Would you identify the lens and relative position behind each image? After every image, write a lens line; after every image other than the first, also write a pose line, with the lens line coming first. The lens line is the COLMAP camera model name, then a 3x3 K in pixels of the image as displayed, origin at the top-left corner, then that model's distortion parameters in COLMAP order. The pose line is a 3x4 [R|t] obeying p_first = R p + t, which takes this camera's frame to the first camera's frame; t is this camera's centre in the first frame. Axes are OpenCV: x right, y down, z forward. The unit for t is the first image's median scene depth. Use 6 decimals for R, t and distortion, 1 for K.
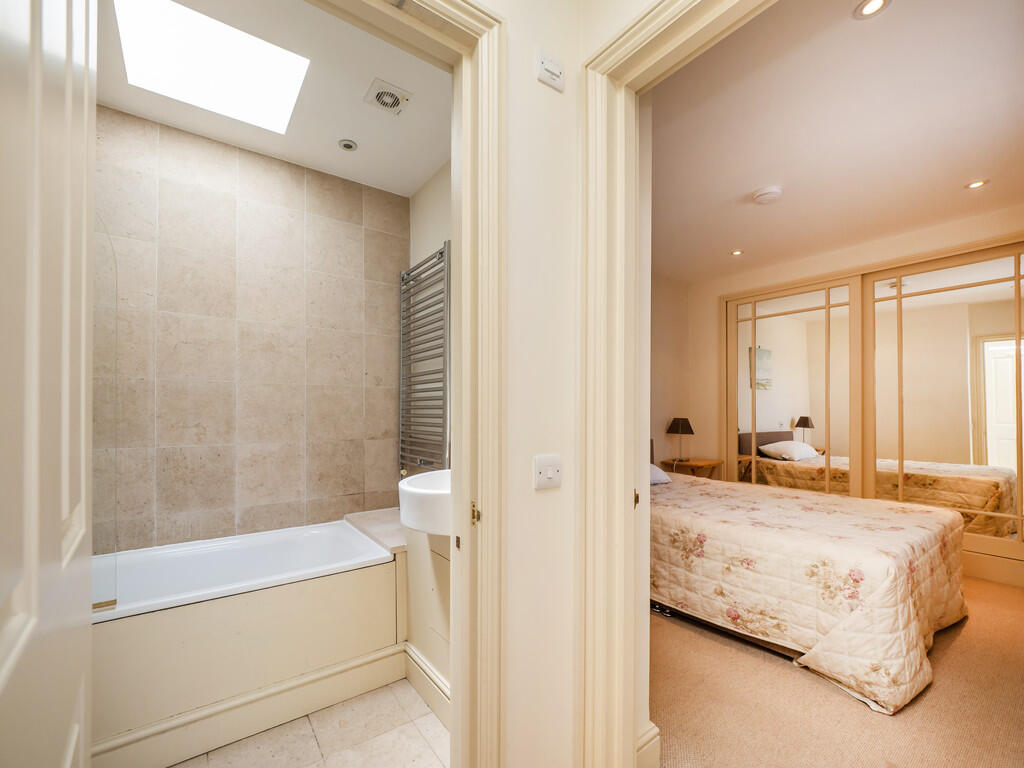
lens RADIAL K [[446.2, 0, 499.2], [0, 446.2, 412.4], [0, 0, 1]] dist [-0.008310, -0.002055]
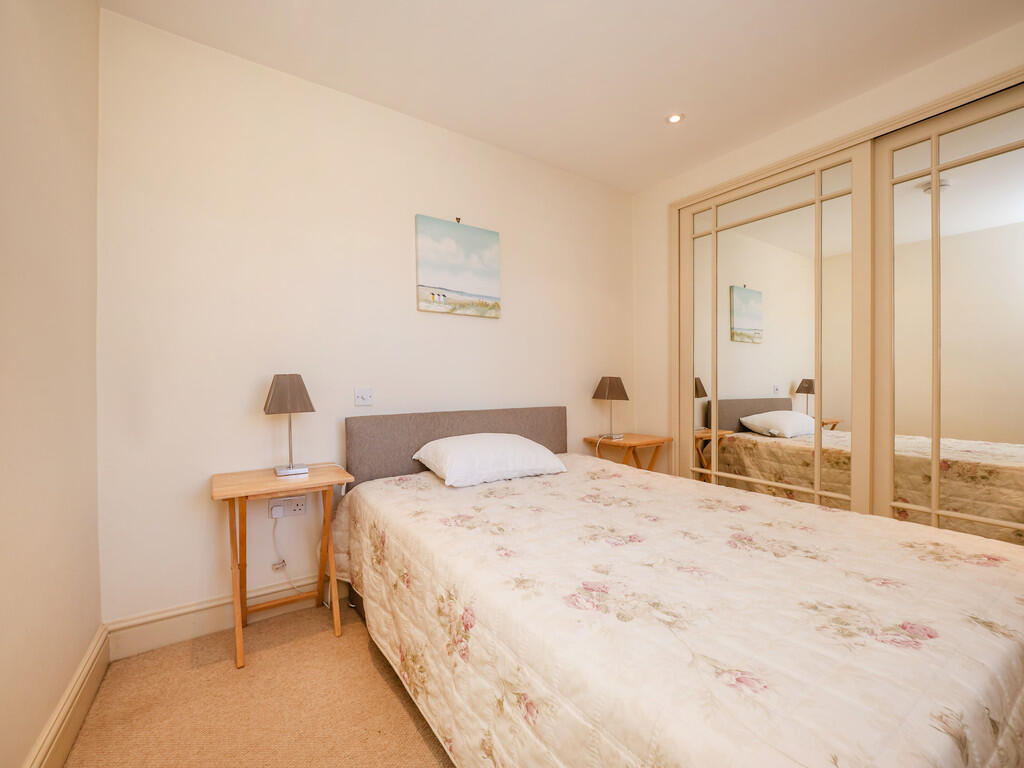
lens RADIAL K [[446.2, 0, 504.1], [0, 446.2, 389.7], [0, 0, 1]] dist [-0.008310, -0.002055]
pose [[0.999154, -0.001400, -0.041100, 0.301161], [0.001868, 0.999934, 0.011346, 0.027407], [0.041082, -0.011413, 0.999091, 0.327125]]
